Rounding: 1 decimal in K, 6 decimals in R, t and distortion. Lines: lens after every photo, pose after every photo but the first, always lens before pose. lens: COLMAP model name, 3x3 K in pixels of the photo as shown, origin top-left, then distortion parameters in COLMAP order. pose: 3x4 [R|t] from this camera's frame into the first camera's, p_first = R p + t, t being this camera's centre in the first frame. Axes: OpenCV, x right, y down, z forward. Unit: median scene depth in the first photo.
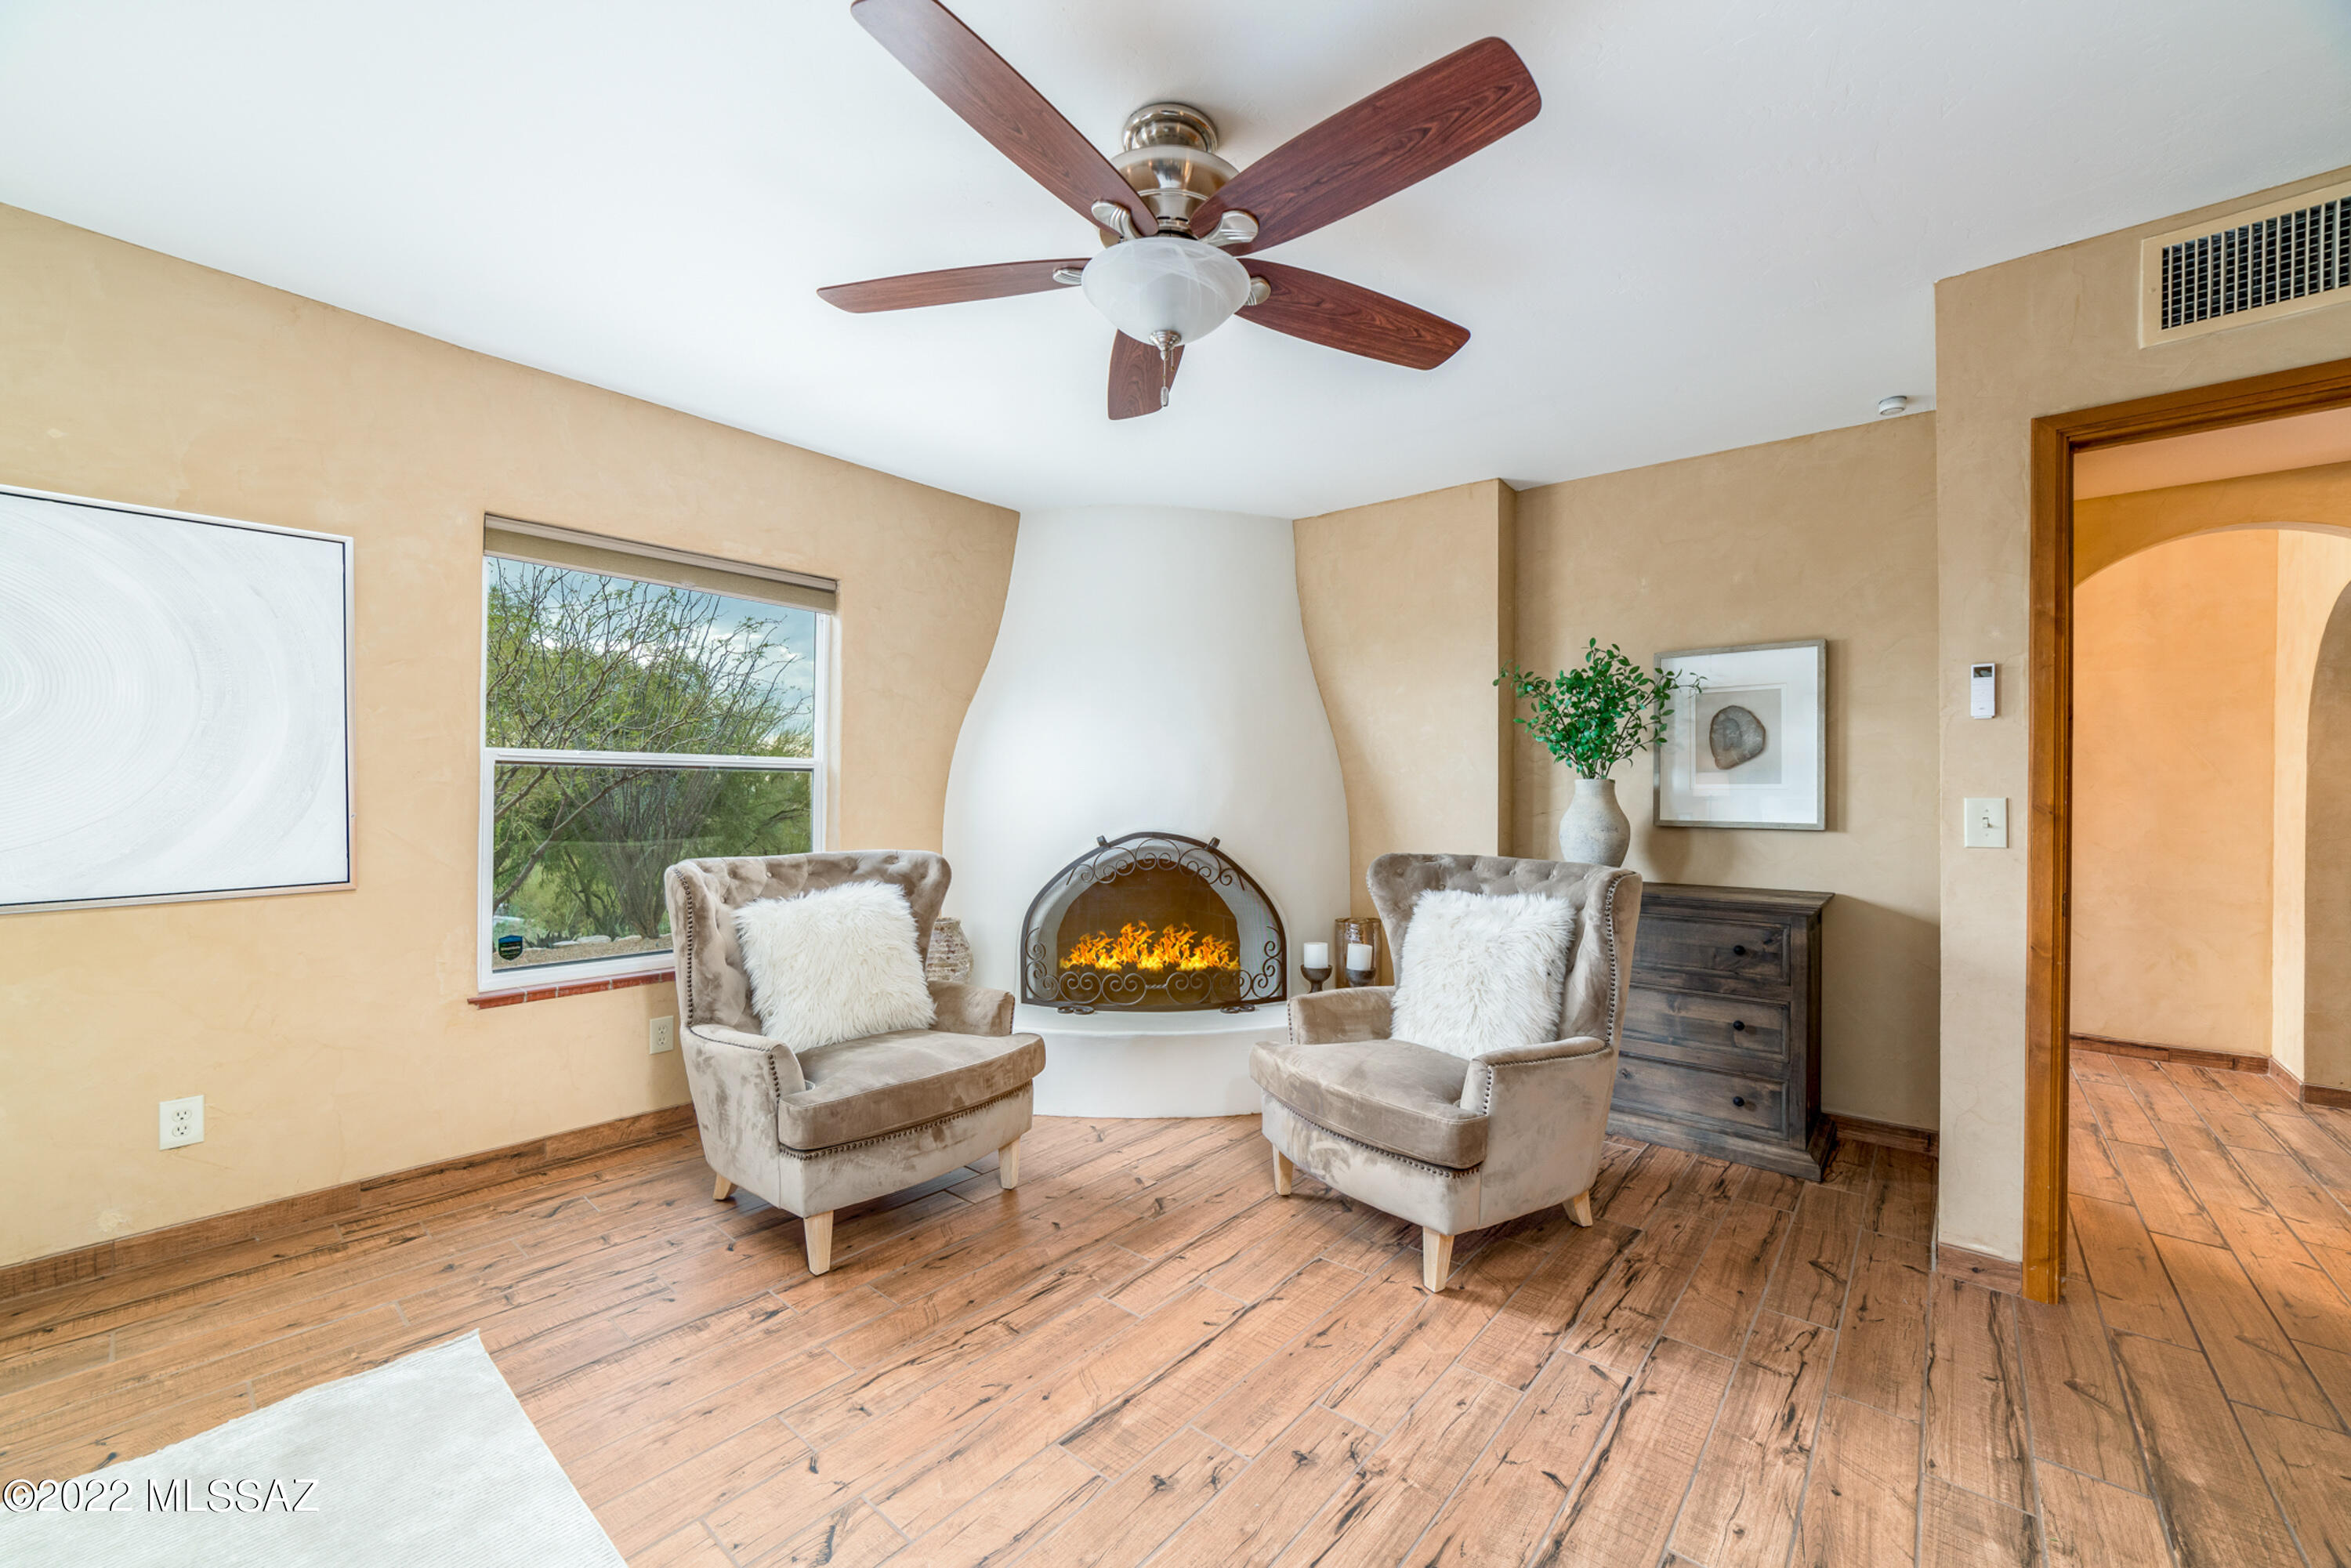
lens RADIAL K [[912.7, 0, 1164.6], [0, 912.7, 794.9], [0, 0, 1]] dist [-0.015415, 0.004598]
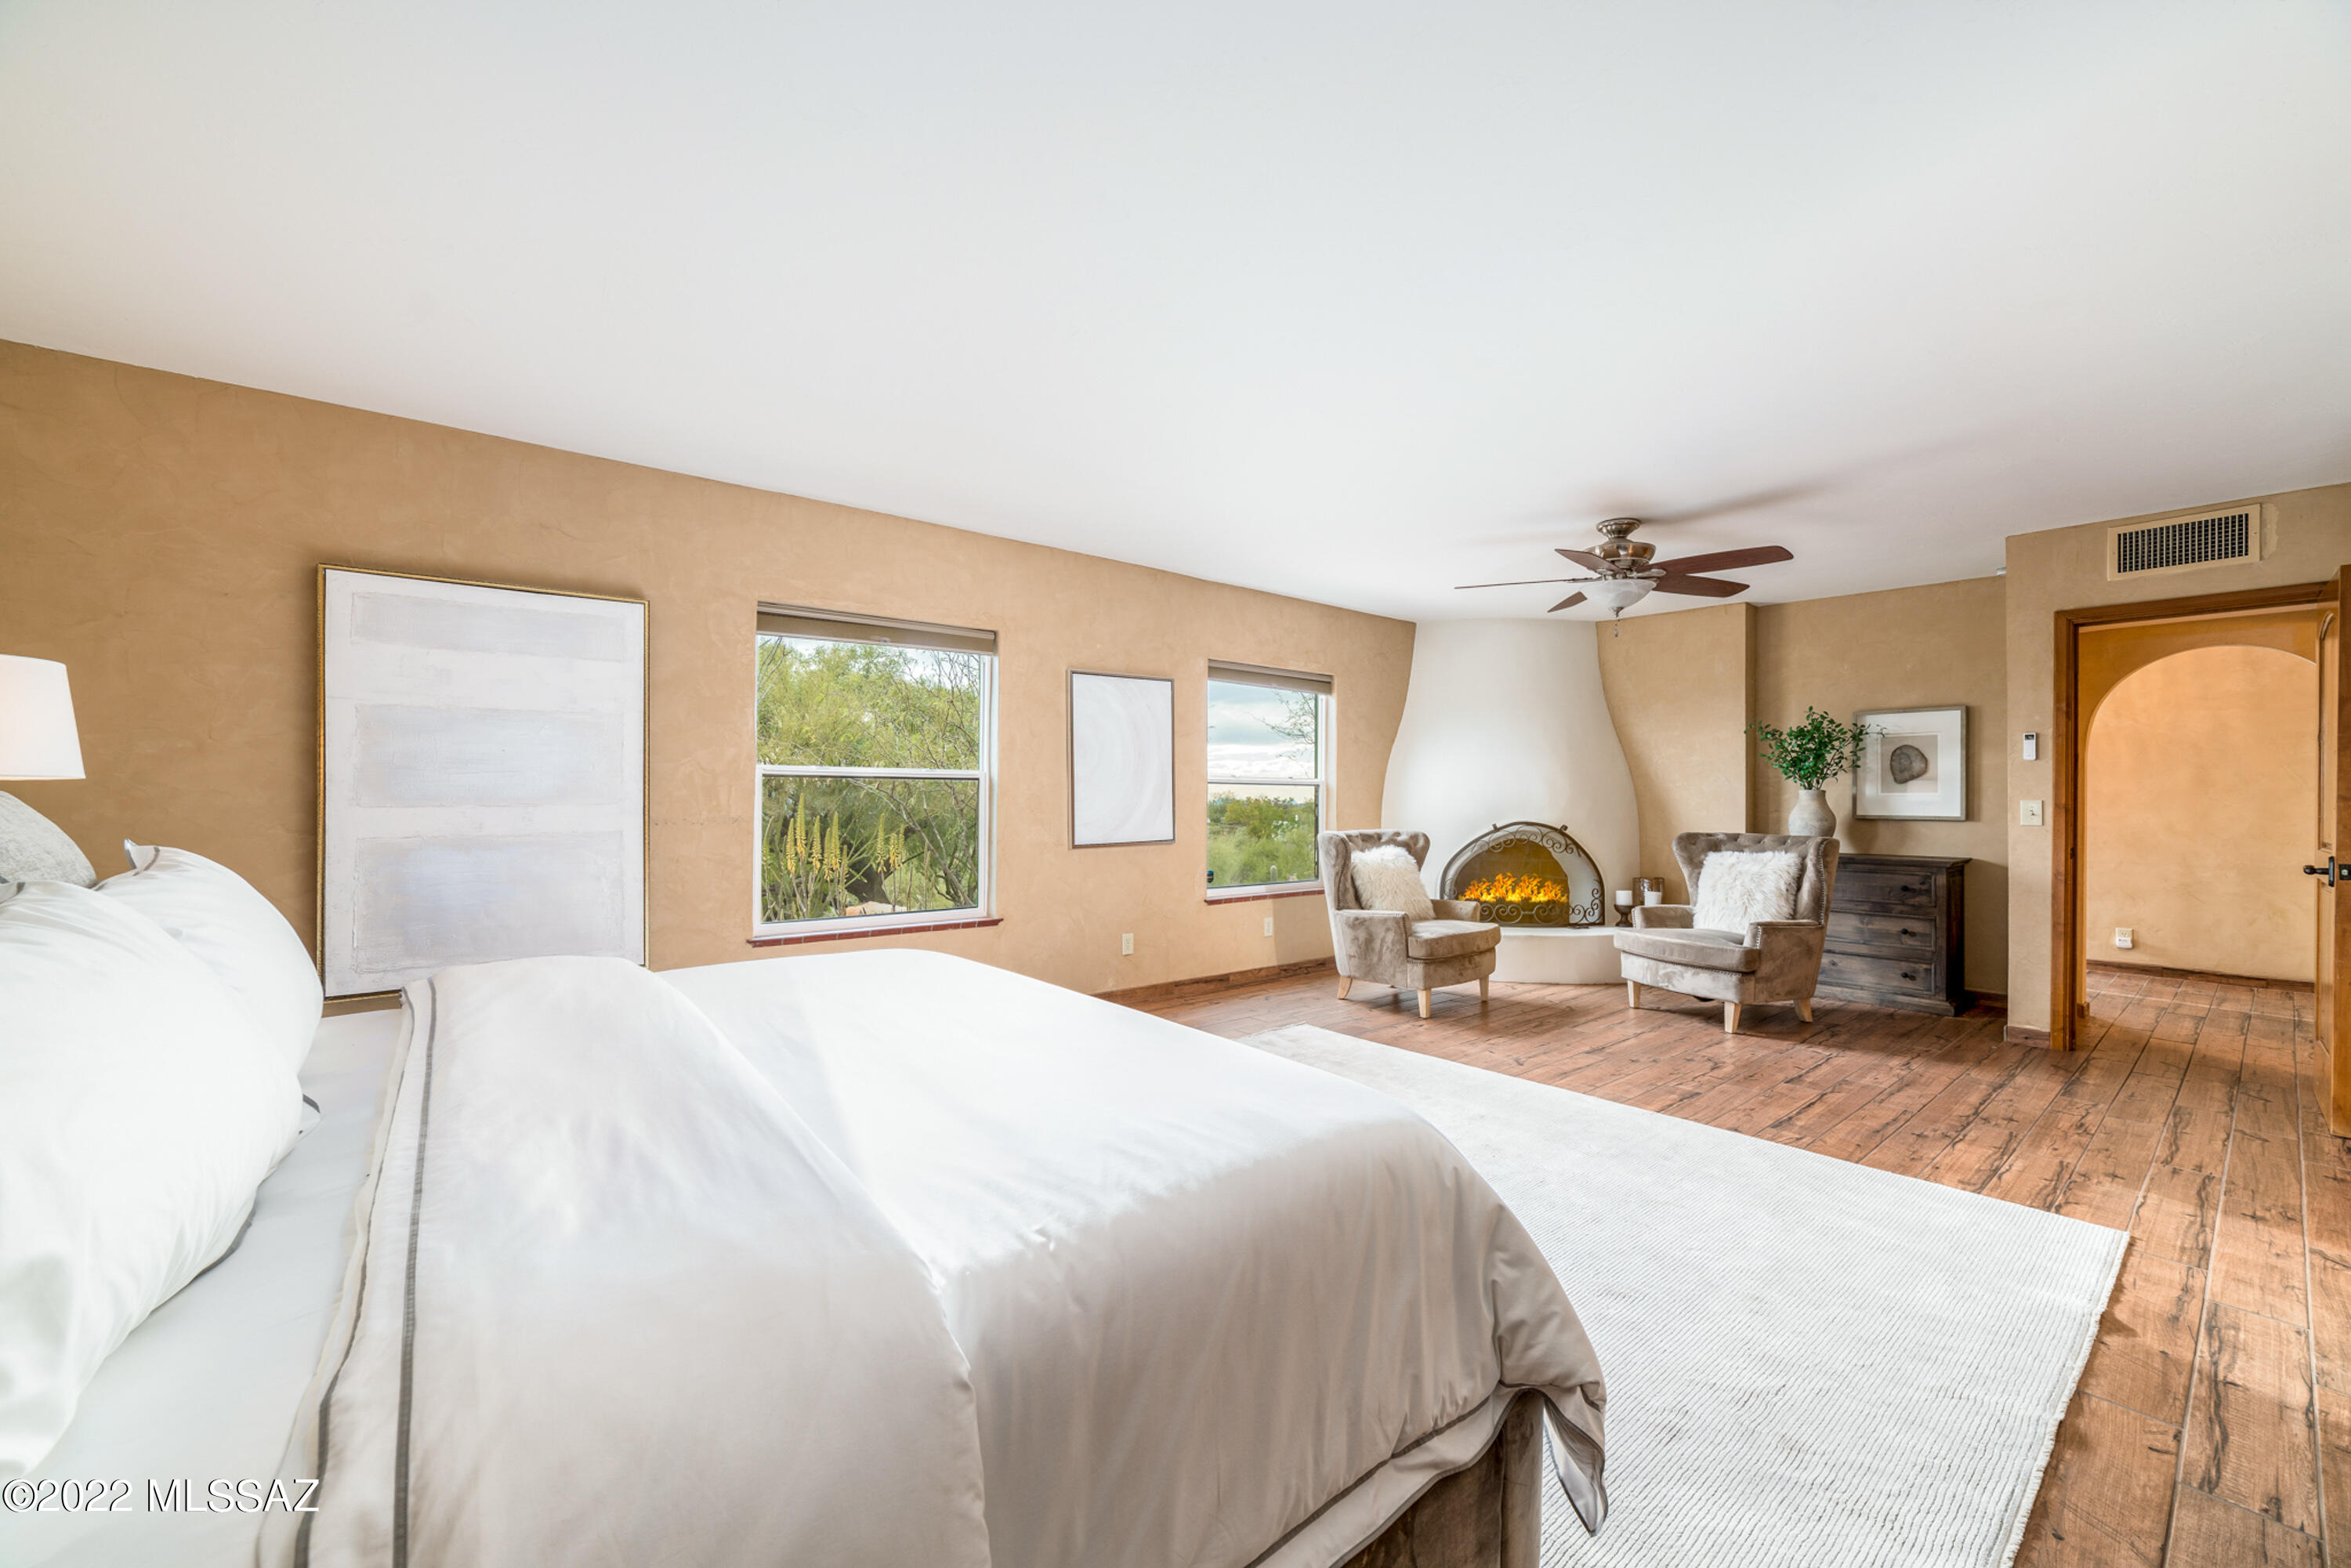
lens RADIAL K [[912.7, 0, 1163.1], [0, 912.7, 796.9], [0, 0, 1]] dist [-0.015415, 0.004598]
pose [[0.984315, -0.001179, -0.176414, -0.451696], [0.000679, 0.999996, -0.002893, -0.000622], [0.176417, 0.002727, 0.984312, -0.941990]]
